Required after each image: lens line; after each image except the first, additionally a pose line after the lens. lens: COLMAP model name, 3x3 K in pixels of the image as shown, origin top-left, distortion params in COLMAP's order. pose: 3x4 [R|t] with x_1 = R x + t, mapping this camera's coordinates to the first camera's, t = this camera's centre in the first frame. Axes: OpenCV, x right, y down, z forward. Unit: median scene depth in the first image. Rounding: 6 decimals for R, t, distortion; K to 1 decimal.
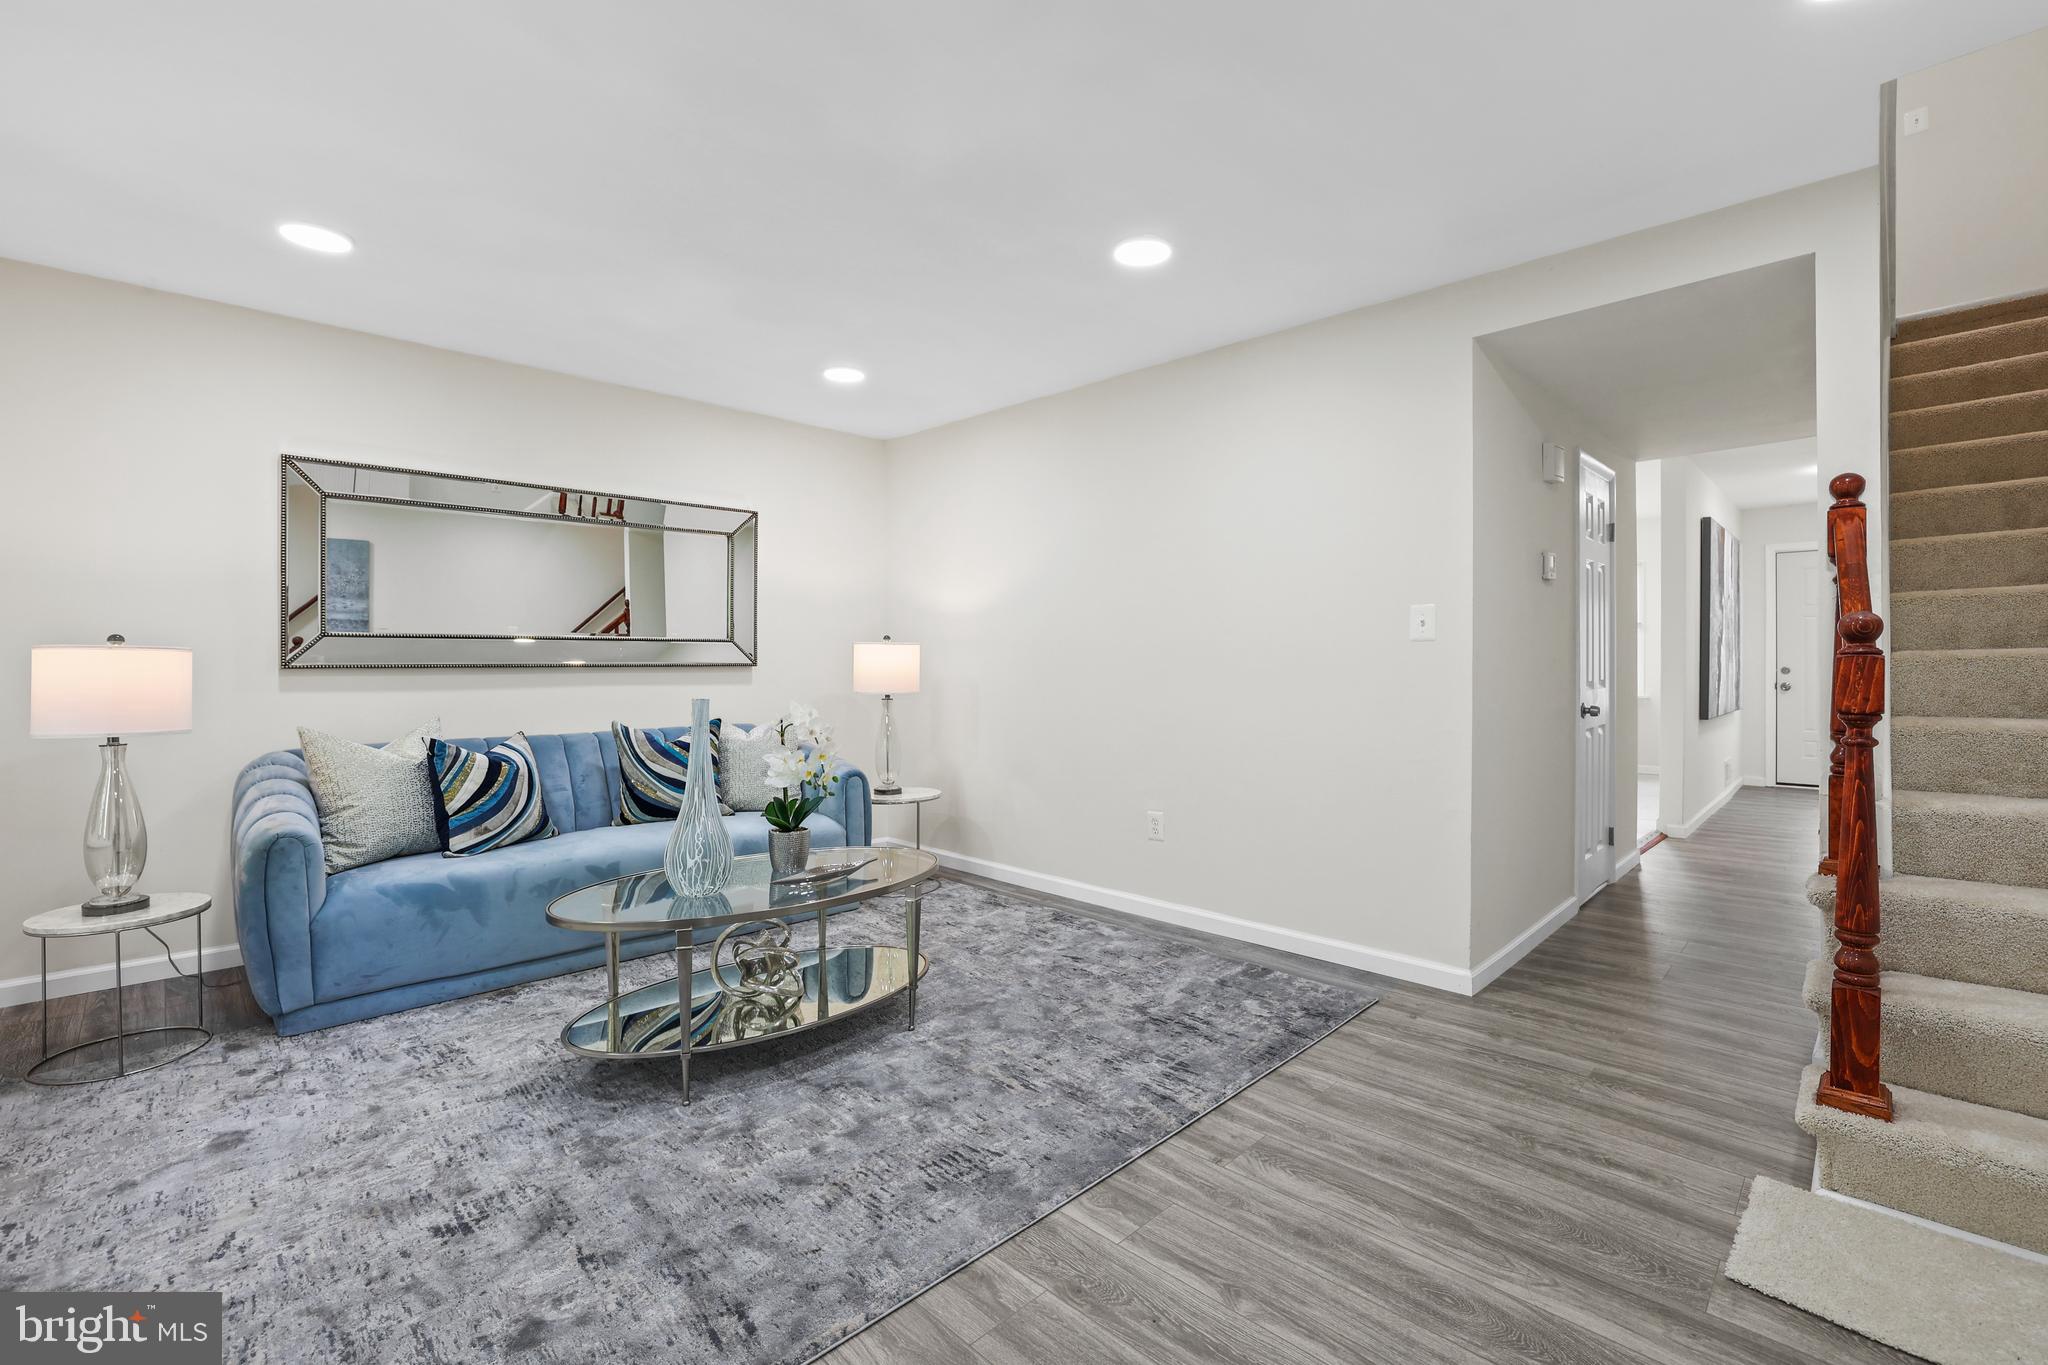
lens RADIAL K [[895.0, 0, 1026.7], [0, 895.0, 677.3], [0, 0, 1]] dist [-0.033624, 0.006569]
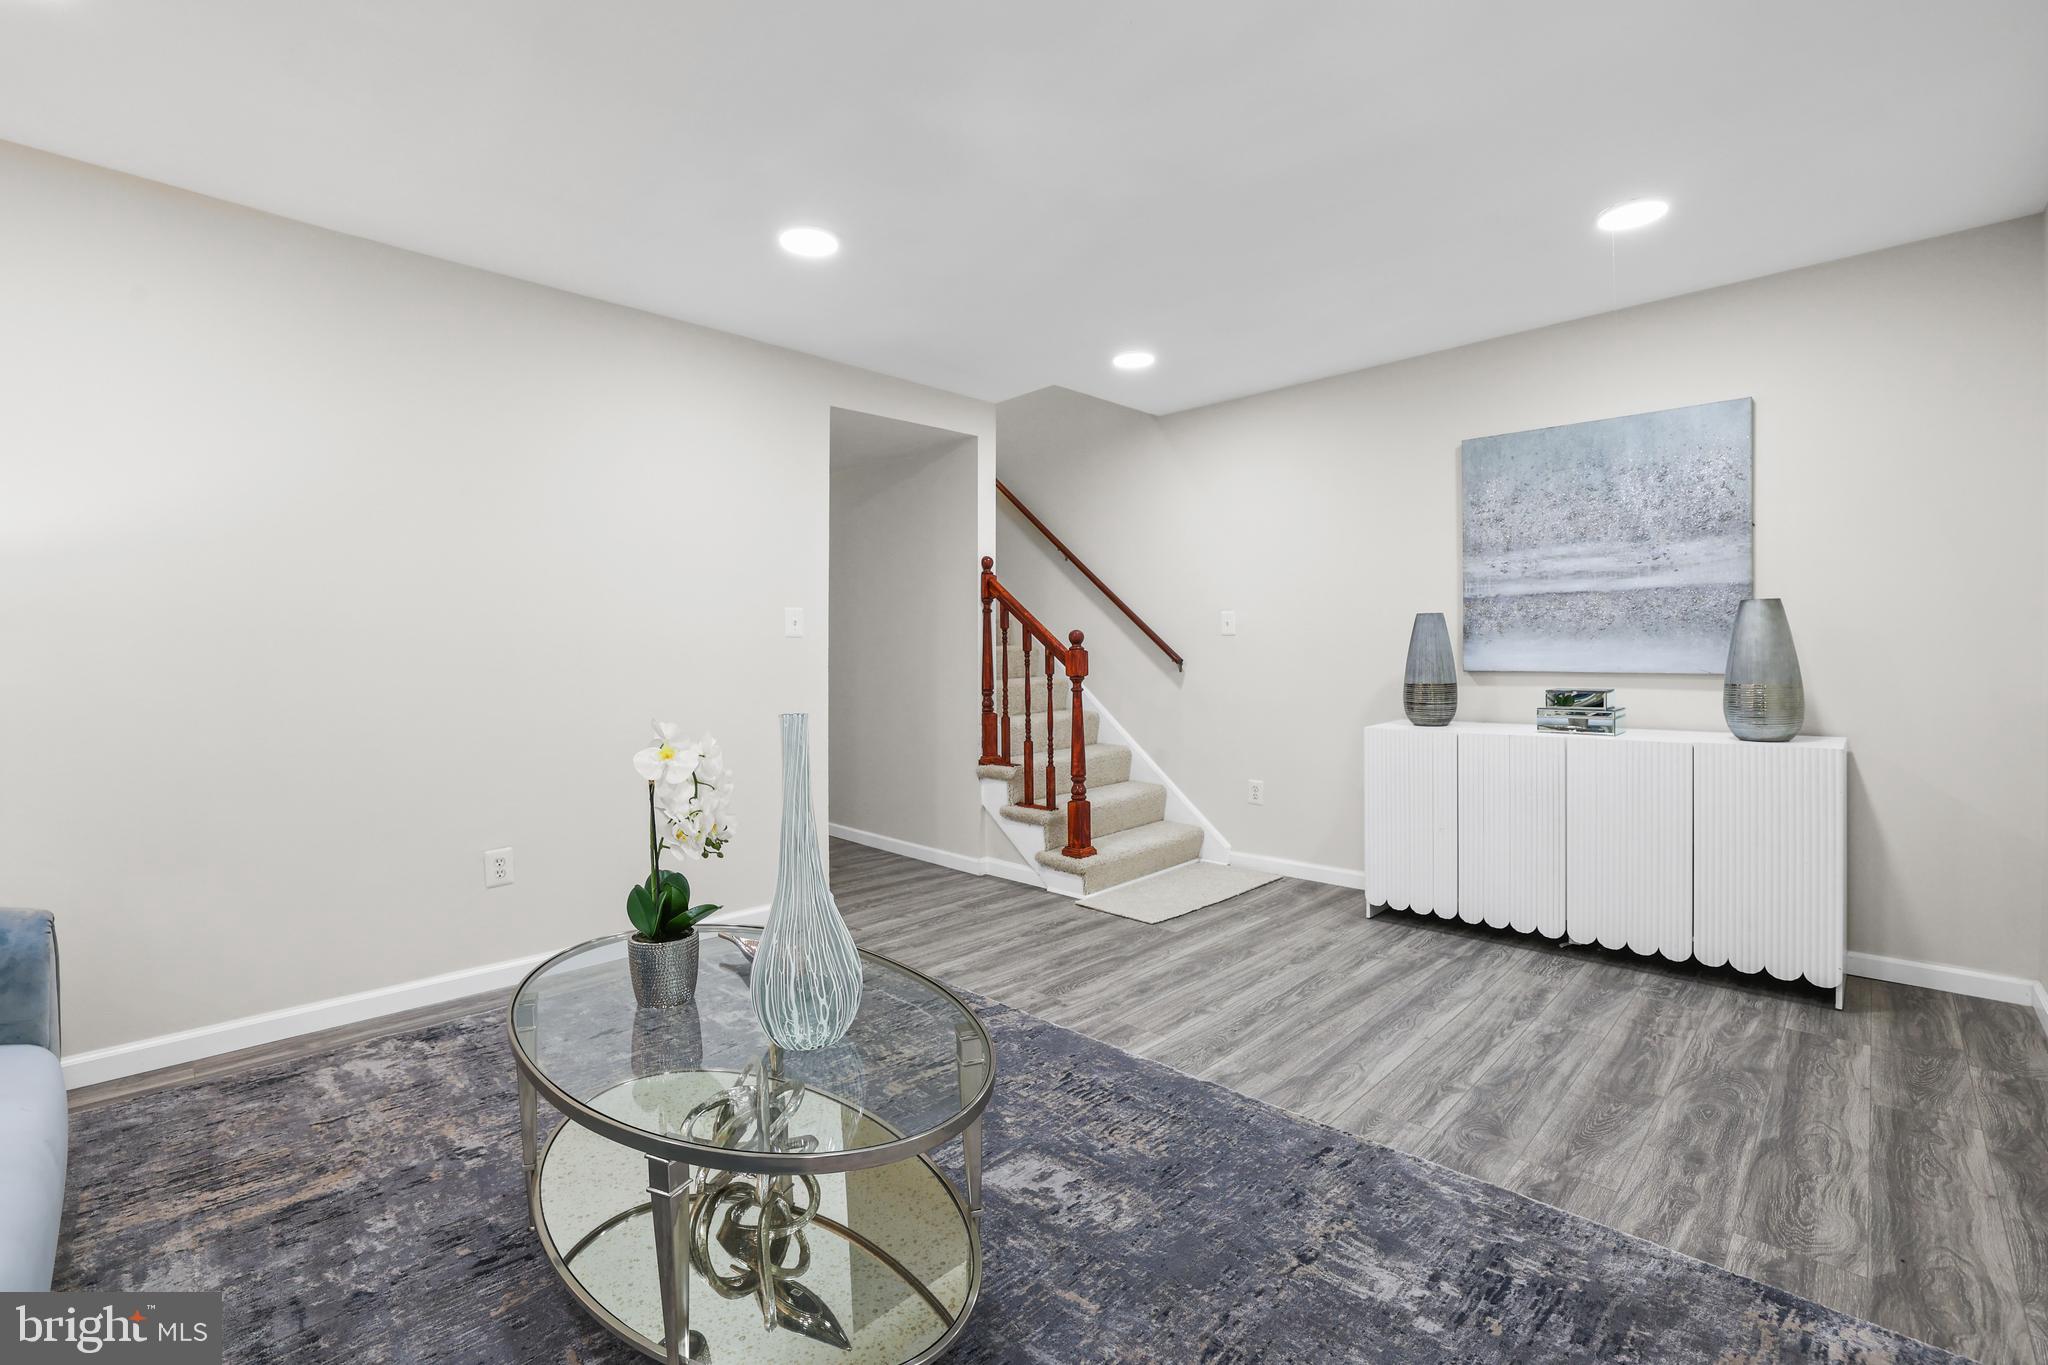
lens RADIAL K [[895.0, 0, 1027.5], [0, 895.0, 671.8], [0, 0, 1]] dist [-0.033624, 0.006569]
pose [[-0.012364, -0.016871, 0.999781, -1.043737], [0.019515, 0.999663, 0.017111, -0.010860], [-0.999733, 0.019722, -0.012030, 0.926931]]
